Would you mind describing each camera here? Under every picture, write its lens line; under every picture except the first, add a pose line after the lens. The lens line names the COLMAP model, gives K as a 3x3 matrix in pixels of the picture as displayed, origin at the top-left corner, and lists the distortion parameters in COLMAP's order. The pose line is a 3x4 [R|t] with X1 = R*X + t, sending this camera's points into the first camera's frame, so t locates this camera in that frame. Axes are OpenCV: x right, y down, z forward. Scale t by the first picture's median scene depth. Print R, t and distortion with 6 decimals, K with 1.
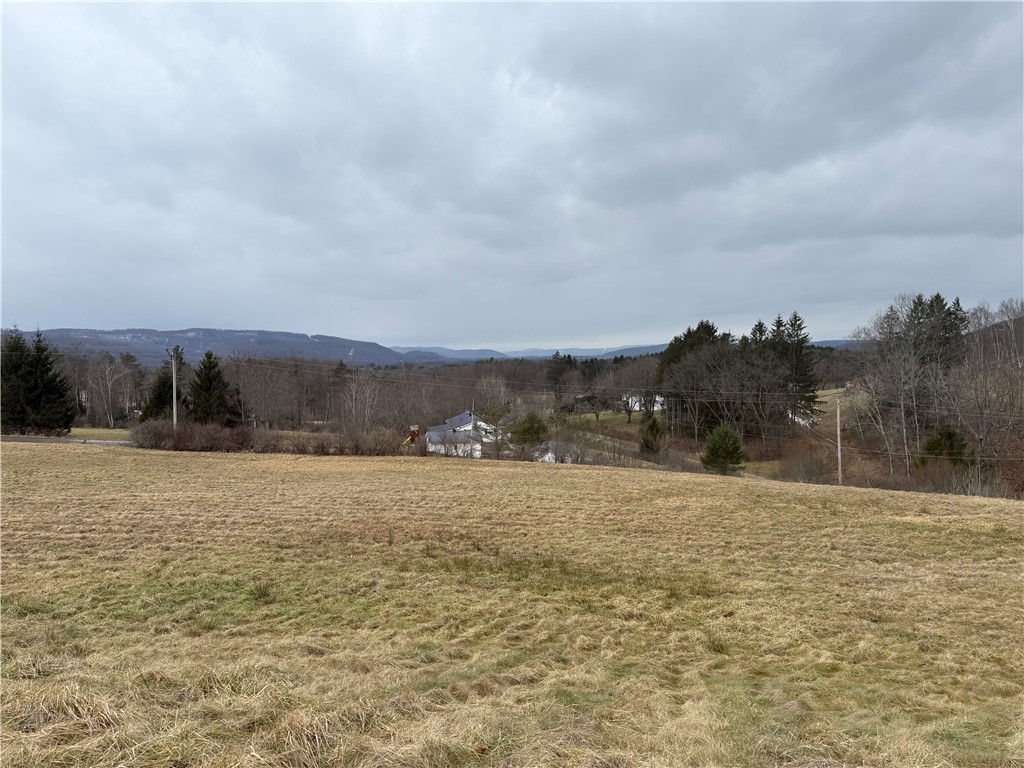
lens RADIAL K [[715.8, 0, 514.1], [0, 715.8, 401.8], [0, 0, 1]] dist [0.095644, -0.149151]
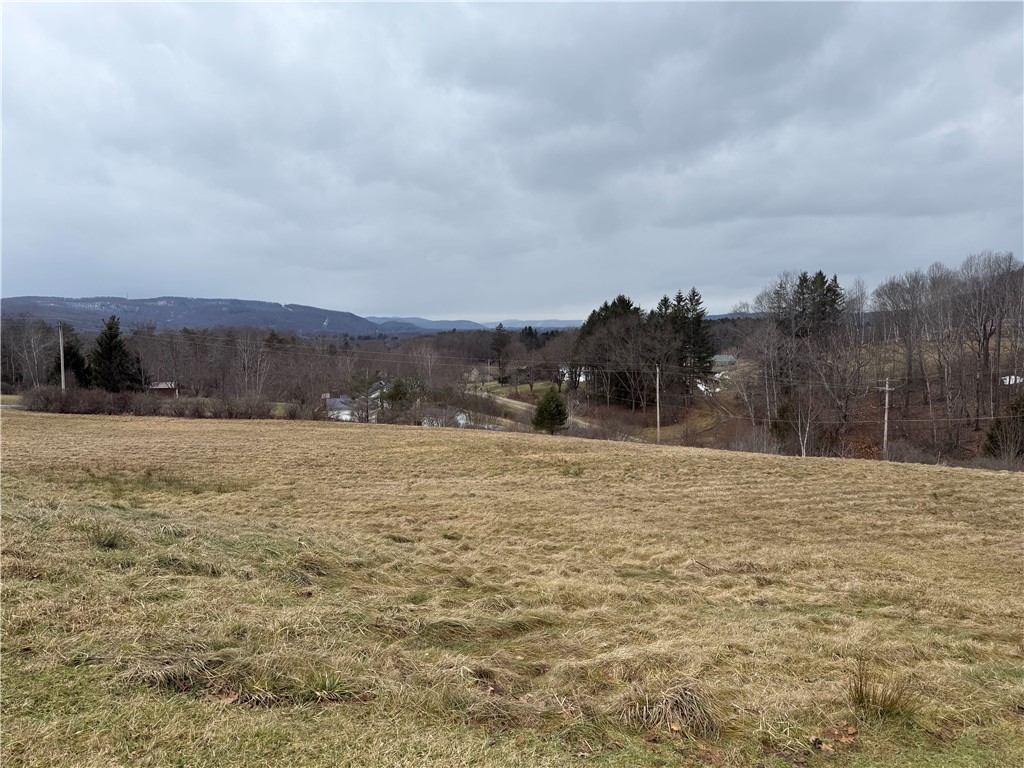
lens RADIAL K [[715.8, 0, 514.1], [0, 715.8, 401.8], [0, 0, 1]] dist [0.095644, -0.149151]
pose [[0.999513, 0.001950, 0.031158, 0.091959], [-0.003188, 0.999205, 0.039734, 0.002175], [-0.031056, -0.039814, 0.998724, -0.056657]]
